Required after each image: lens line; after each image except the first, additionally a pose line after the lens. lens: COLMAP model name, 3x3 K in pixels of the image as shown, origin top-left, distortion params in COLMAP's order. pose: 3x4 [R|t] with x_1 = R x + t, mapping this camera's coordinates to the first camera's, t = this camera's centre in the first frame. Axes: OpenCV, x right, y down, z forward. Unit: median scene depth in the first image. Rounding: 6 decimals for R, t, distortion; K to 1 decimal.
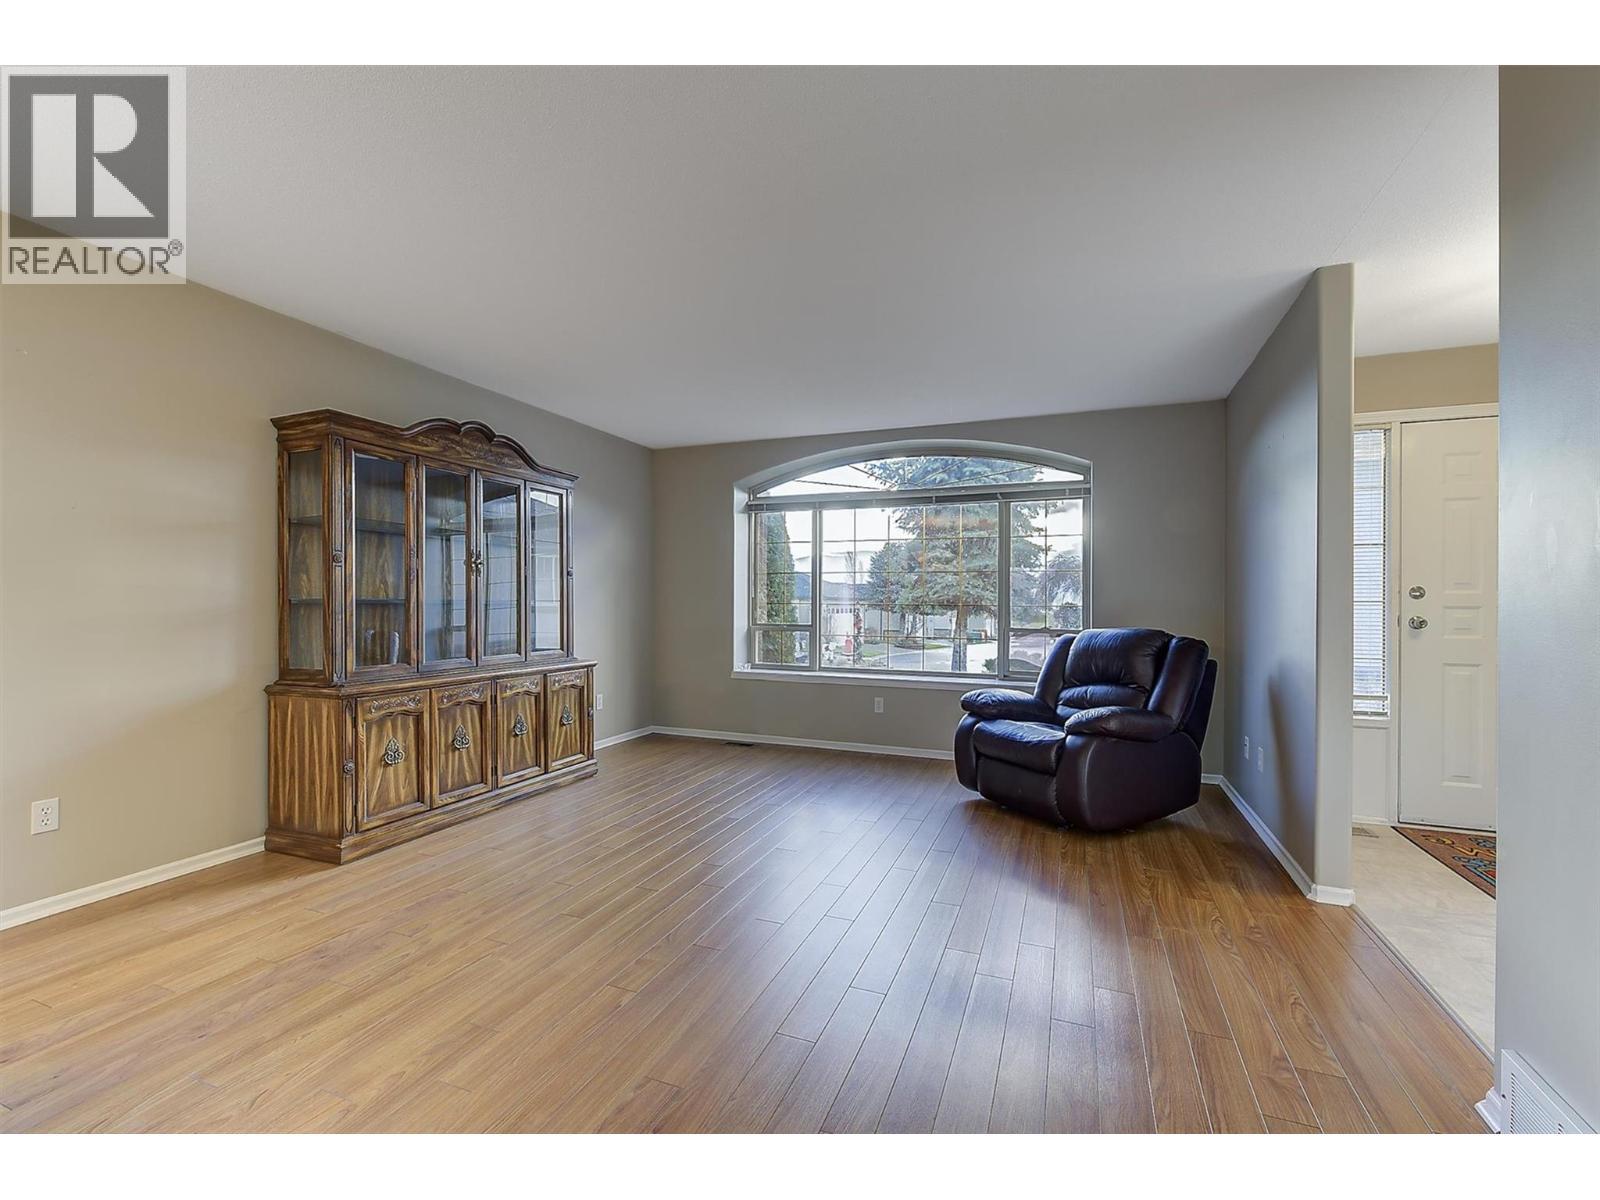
lens RADIAL K [[658.4, 0, 796.5], [0, 658.4, 601.9], [0, 0, 1]] dist [-0.002257, -0.000103]
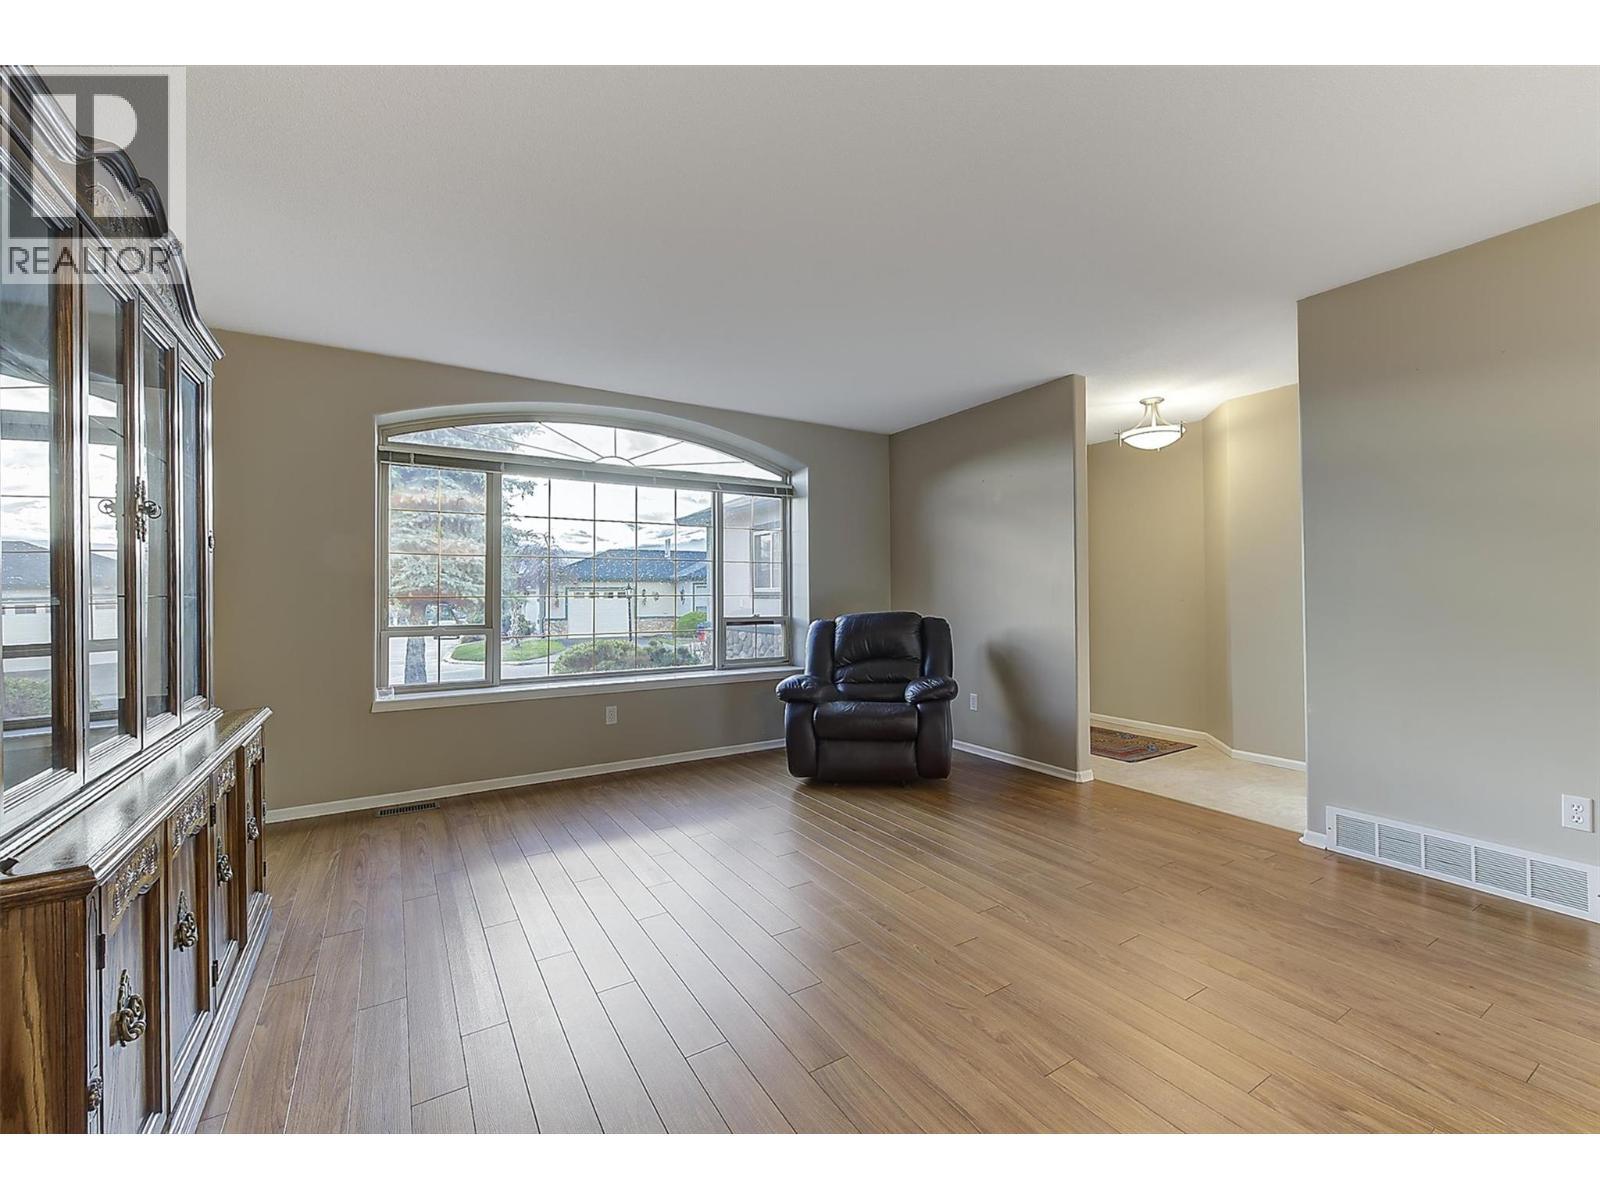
lens RADIAL K [[658.4, 0, 797.9], [0, 658.4, 599.1], [0, 0, 1]] dist [-0.002257, -0.000103]
pose [[0.587856, -0.005331, 0.808948, -0.530661], [0.012468, 0.999919, -0.002471, 0.017487], [-0.808870, 0.011539, 0.587875, 0.404433]]
